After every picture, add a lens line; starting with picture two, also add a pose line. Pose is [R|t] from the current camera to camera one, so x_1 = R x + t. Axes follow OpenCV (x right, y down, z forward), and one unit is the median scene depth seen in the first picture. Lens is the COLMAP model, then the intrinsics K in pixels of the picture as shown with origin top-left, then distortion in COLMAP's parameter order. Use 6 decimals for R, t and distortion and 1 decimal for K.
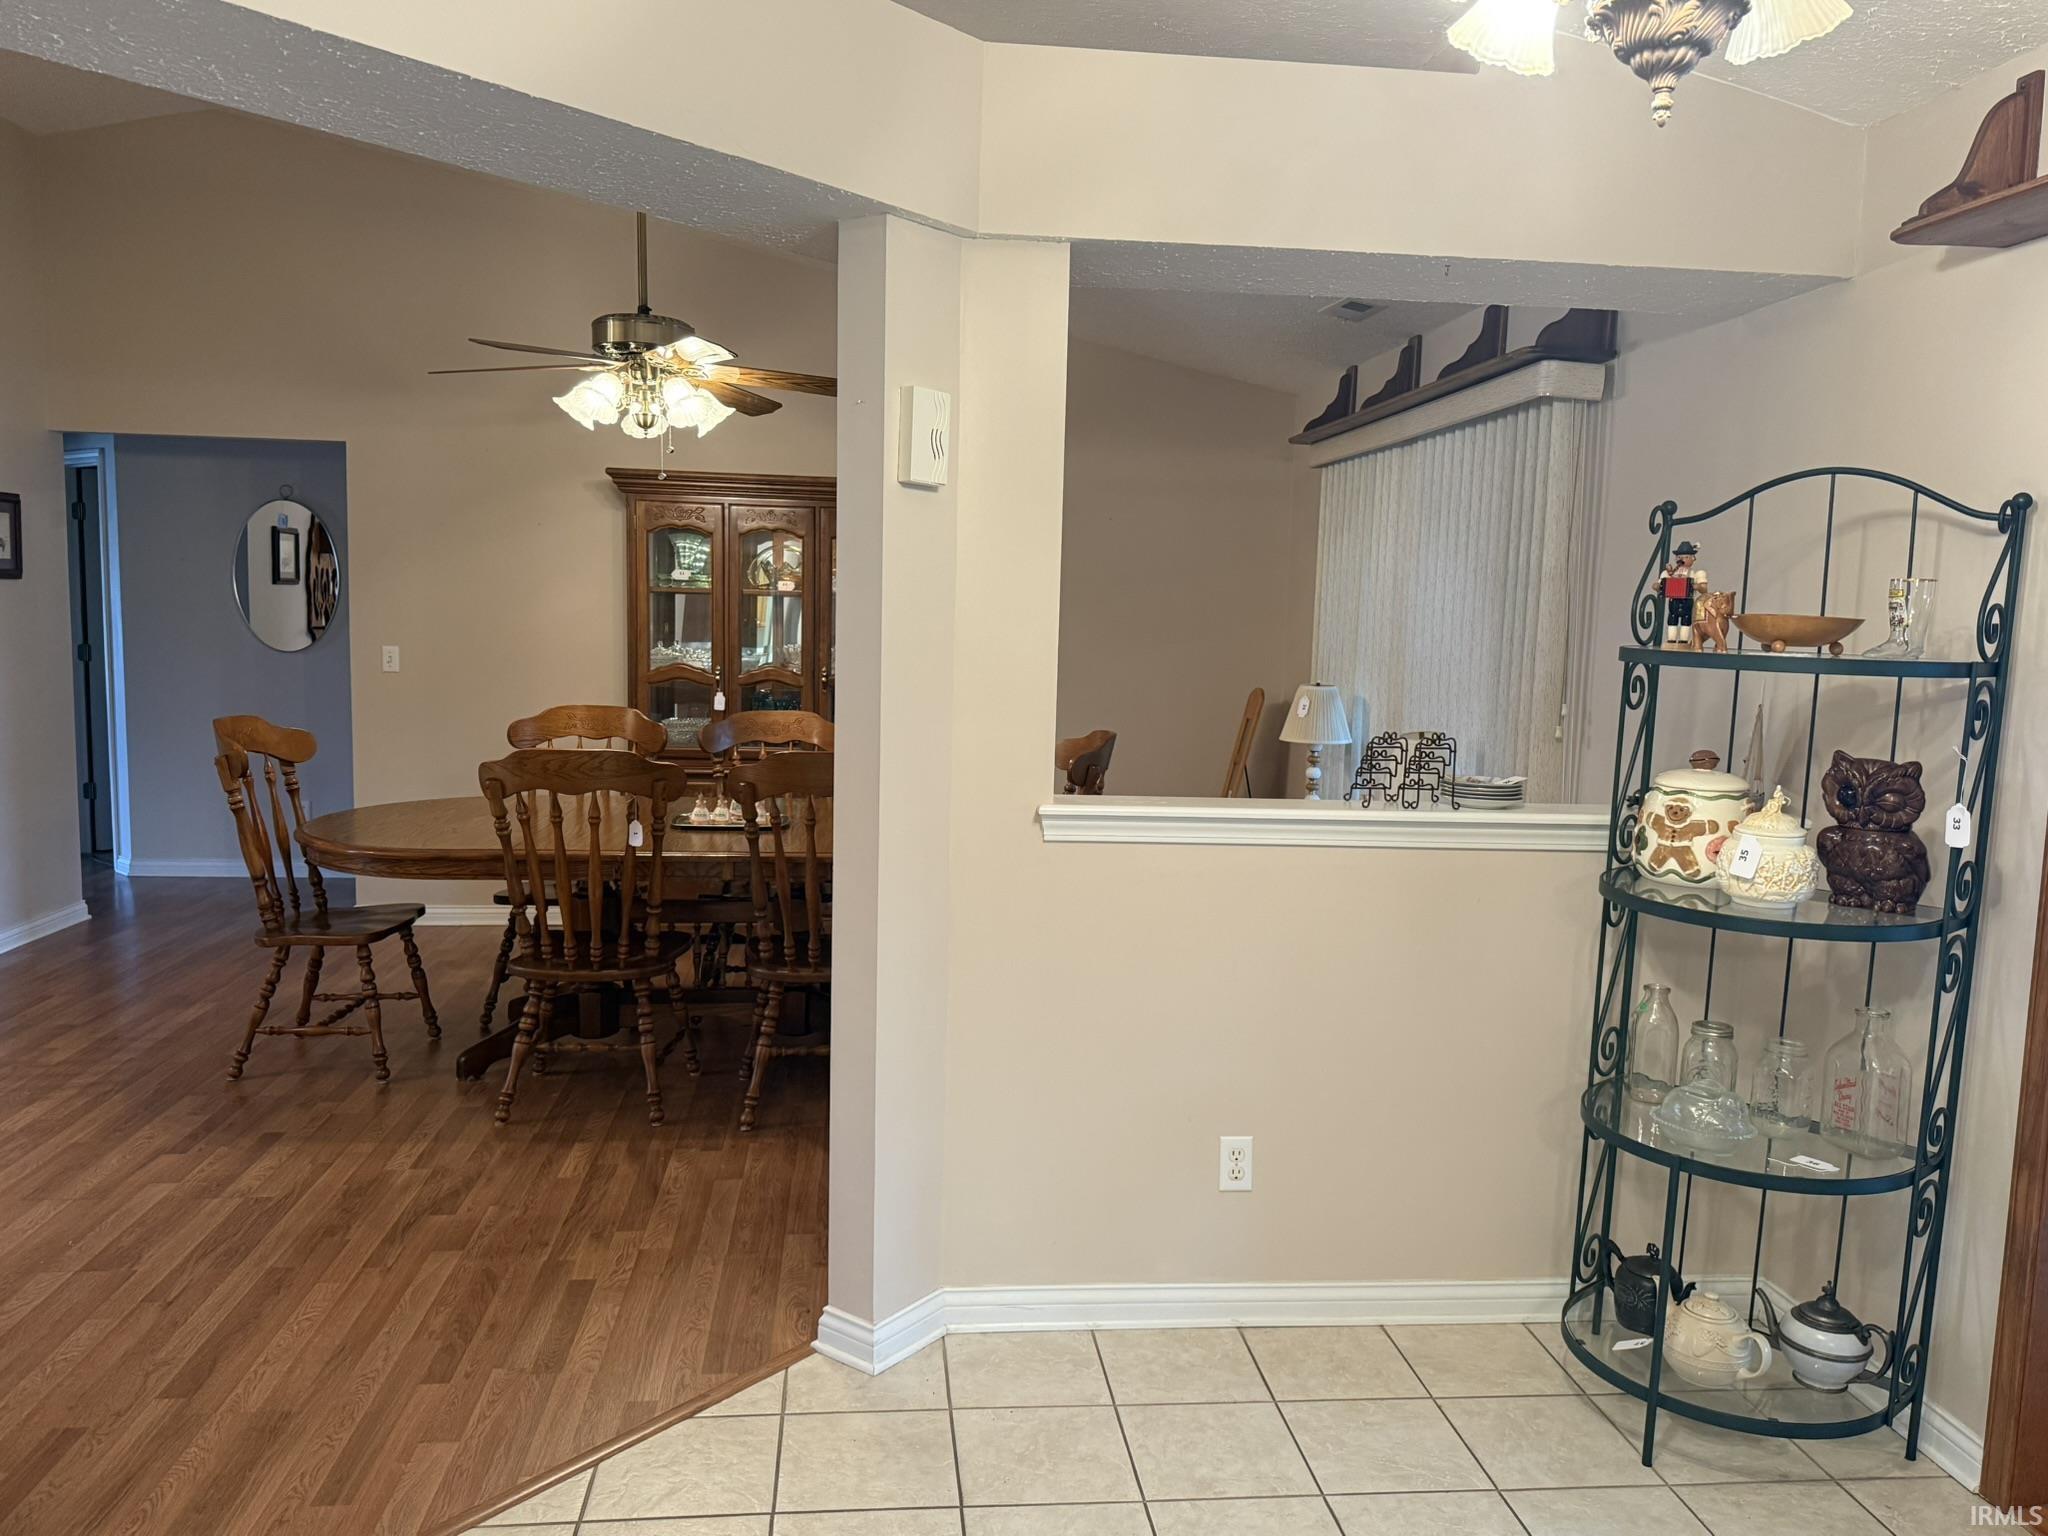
lens RADIAL K [[1531.6, 0, 1024.0], [0, 1531.6, 768.0], [0, 0, 1]] dist [0.095235, -0.147608]
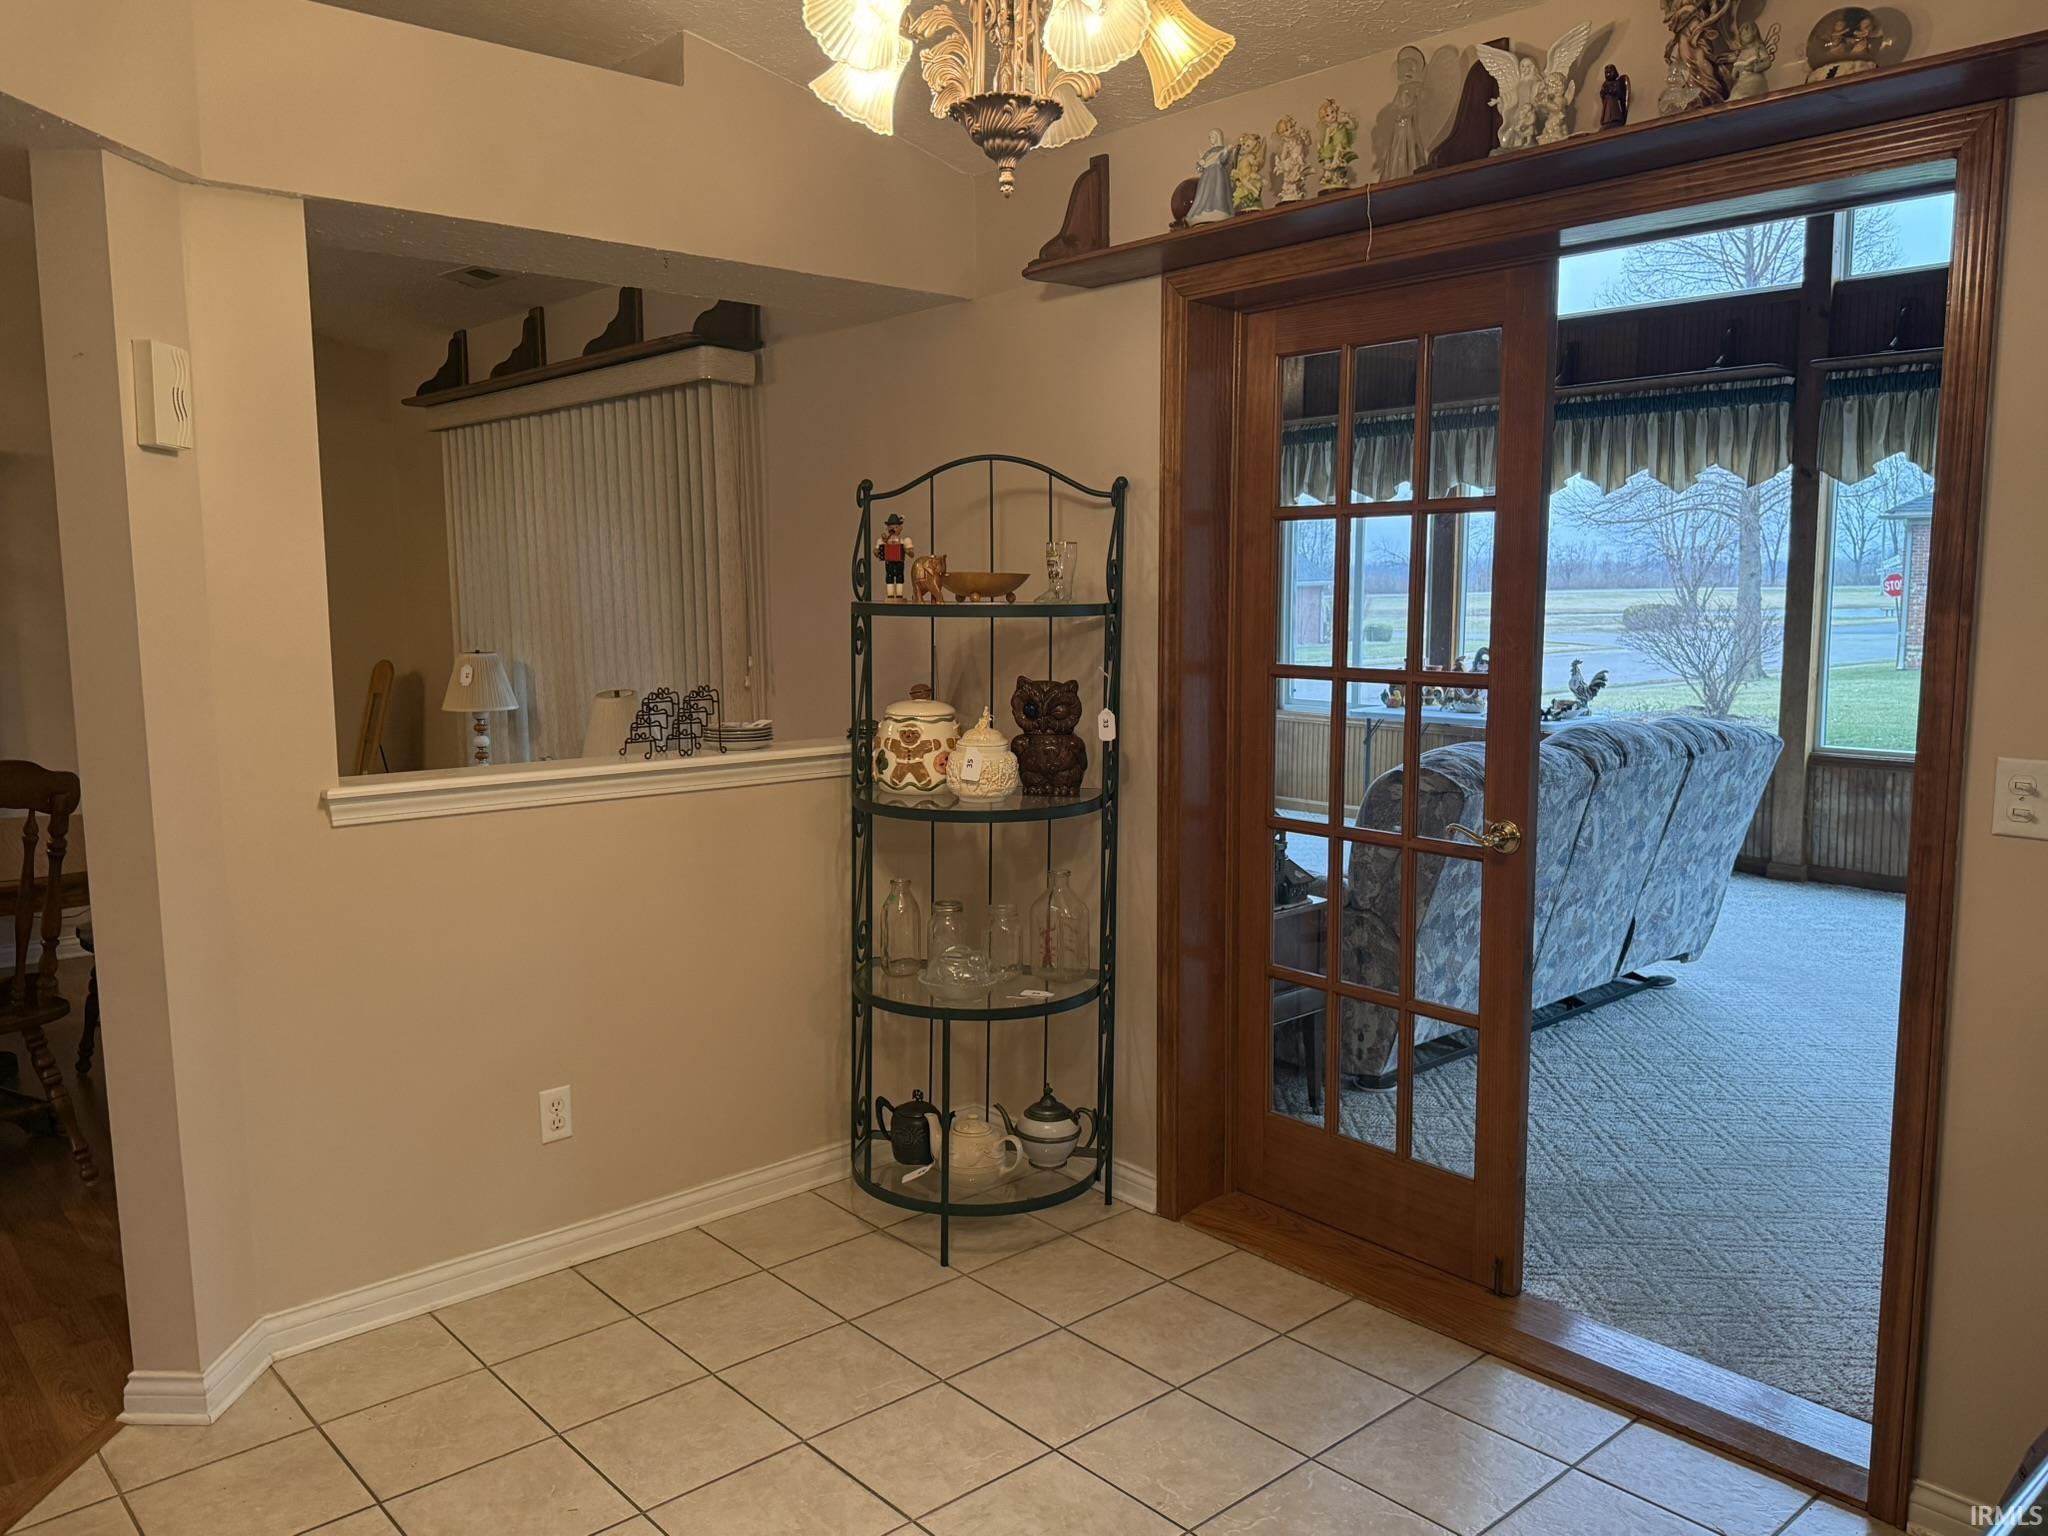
lens RADIAL K [[1531.6, 0, 1024.0], [0, 1531.6, 768.0], [0, 0, 1]] dist [0.095235, -0.147608]
pose [[0.808017, -0.101472, 0.580355, -0.205112], [0.088350, 0.994787, 0.050925, 0.000264], [-0.582497, 0.010126, 0.812770, -0.033949]]
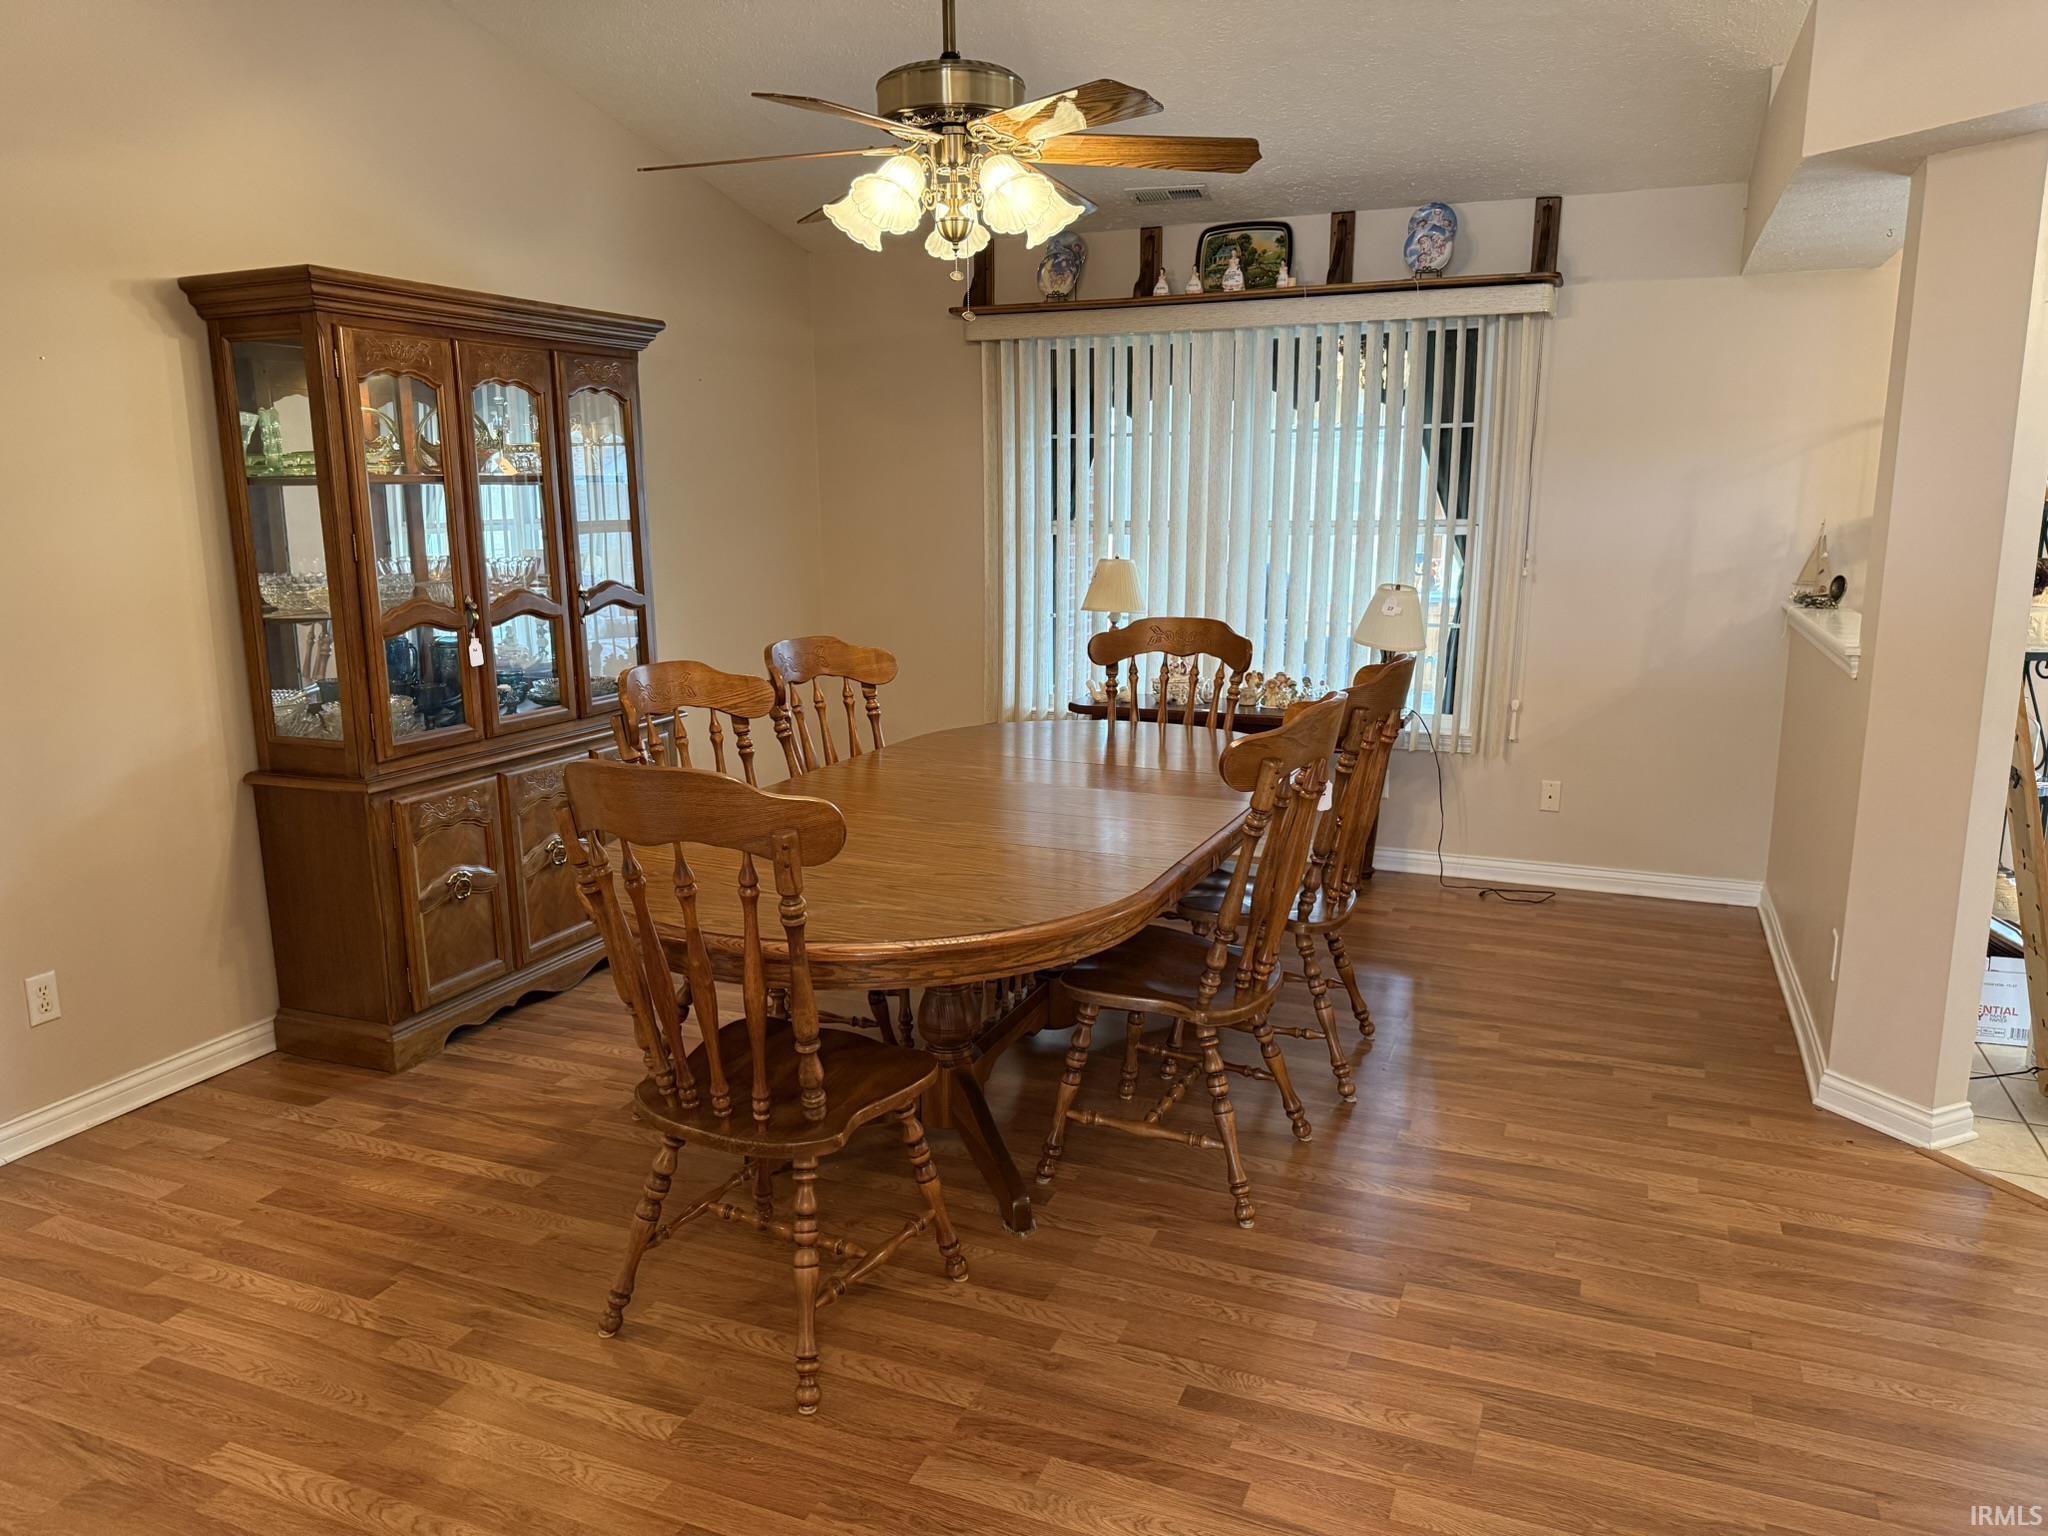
lens RADIAL K [[1441.9, 0, 1024.0], [0, 1441.9, 768.0], [0, 0, 1]] dist [-0.000137, -0.000924]
pose [[0.473204, -0.196170, 0.858834, -1.427111], [0.108930, 0.980440, 0.163927, -0.160645], [-0.874192, 0.015982, 0.485317, 1.165847]]
